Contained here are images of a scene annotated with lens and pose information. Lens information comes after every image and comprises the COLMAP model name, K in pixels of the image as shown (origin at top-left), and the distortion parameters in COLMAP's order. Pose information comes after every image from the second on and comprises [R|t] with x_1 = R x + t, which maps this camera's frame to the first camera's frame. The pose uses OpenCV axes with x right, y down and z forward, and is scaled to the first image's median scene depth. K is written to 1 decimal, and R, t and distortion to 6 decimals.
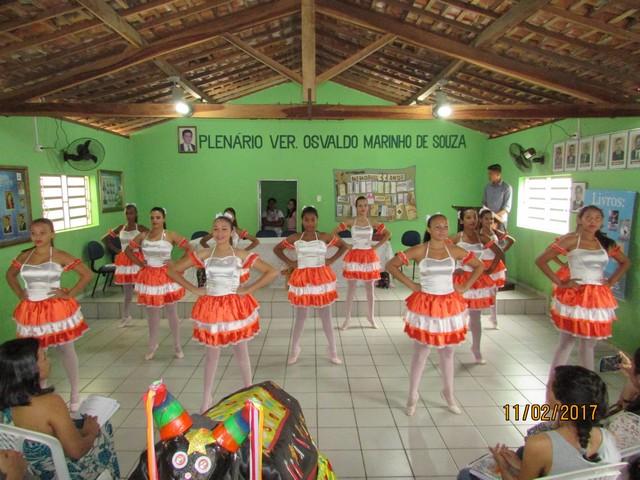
lens RADIAL K [[448.1, 0, 320.0], [0, 448.1, 240.0], [0, 0, 1]] dist [-0.044098, 0.022640]
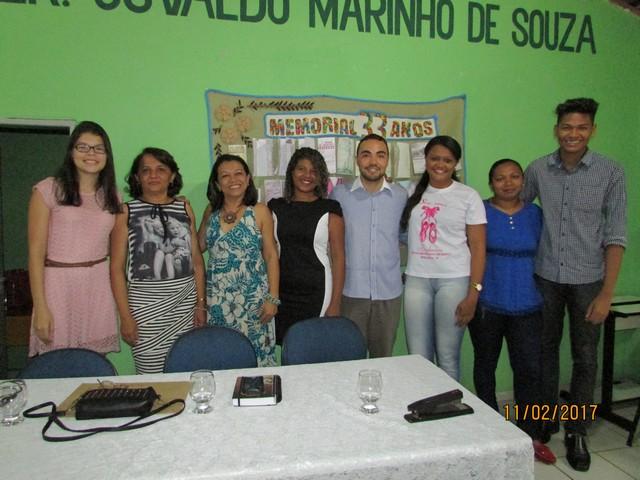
lens RADIAL K [[446.4, 0, 320.5], [0, 446.4, 242.5], [0, 0, 1]] dist [-0.027060, 0.004858]
pose [[0.981052, -0.009193, 0.193526, 0.064105], [0.021620, 0.997830, -0.062200, -0.056999], [-0.192534, 0.065205, 0.979122, 0.989216]]
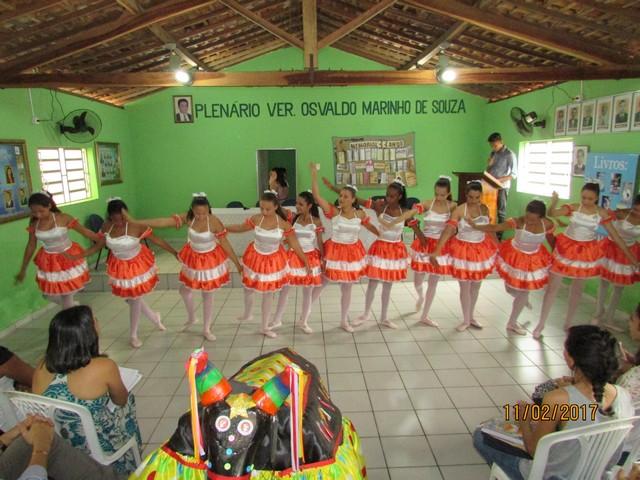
lens RADIAL K [[447.6, 0, 319.0], [0, 447.6, 238.1], [0, 0, 1]] dist [-0.041517, 0.017847]
pose [[0.999756, -0.020204, 0.008980, -0.017168], [0.019571, 0.997644, 0.065750, 0.000163], [-0.010287, -0.065558, 0.997796, -0.001599]]
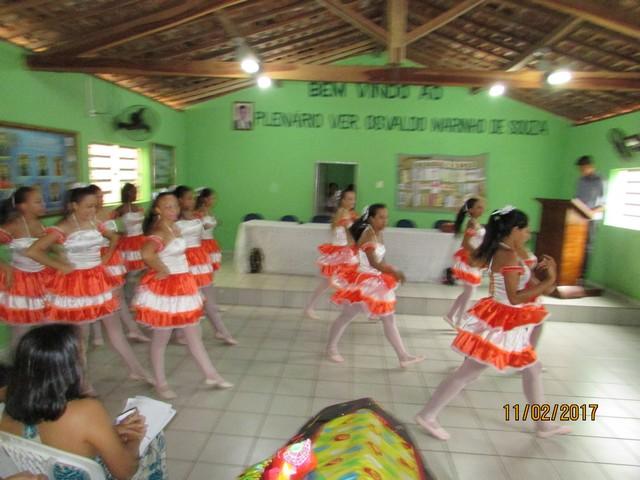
lens RADIAL K [[446.4, 0, 320.5], [0, 446.4, 242.5], [0, 0, 1]] dist [-0.027060, 0.004858]
pose [[0.995210, 0.052490, -0.082468, -0.057456], [-0.050609, 0.998412, 0.024733, 0.014612], [0.083636, -0.020441, 0.996287, 0.094406]]
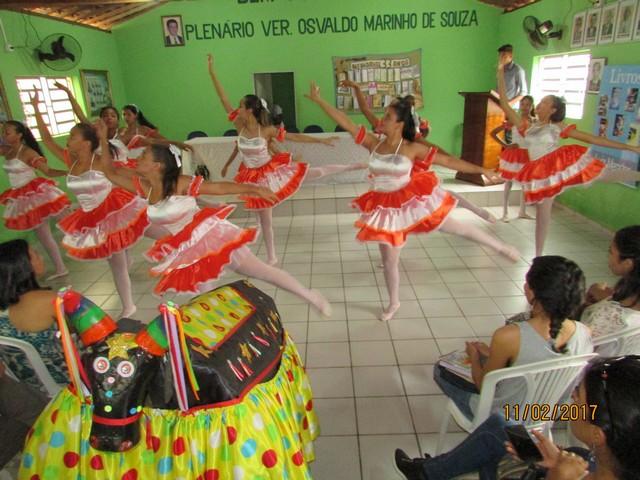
lens RADIAL K [[447.6, 0, 319.0], [0, 447.6, 238.1], [0, 0, 1]] dist [-0.041517, 0.017847]
pose [[0.998685, -0.032655, -0.039512, 0.037553], [0.040557, 0.974771, 0.219492, 0.006630], [0.031347, -0.220806, 0.974814, 0.025498]]
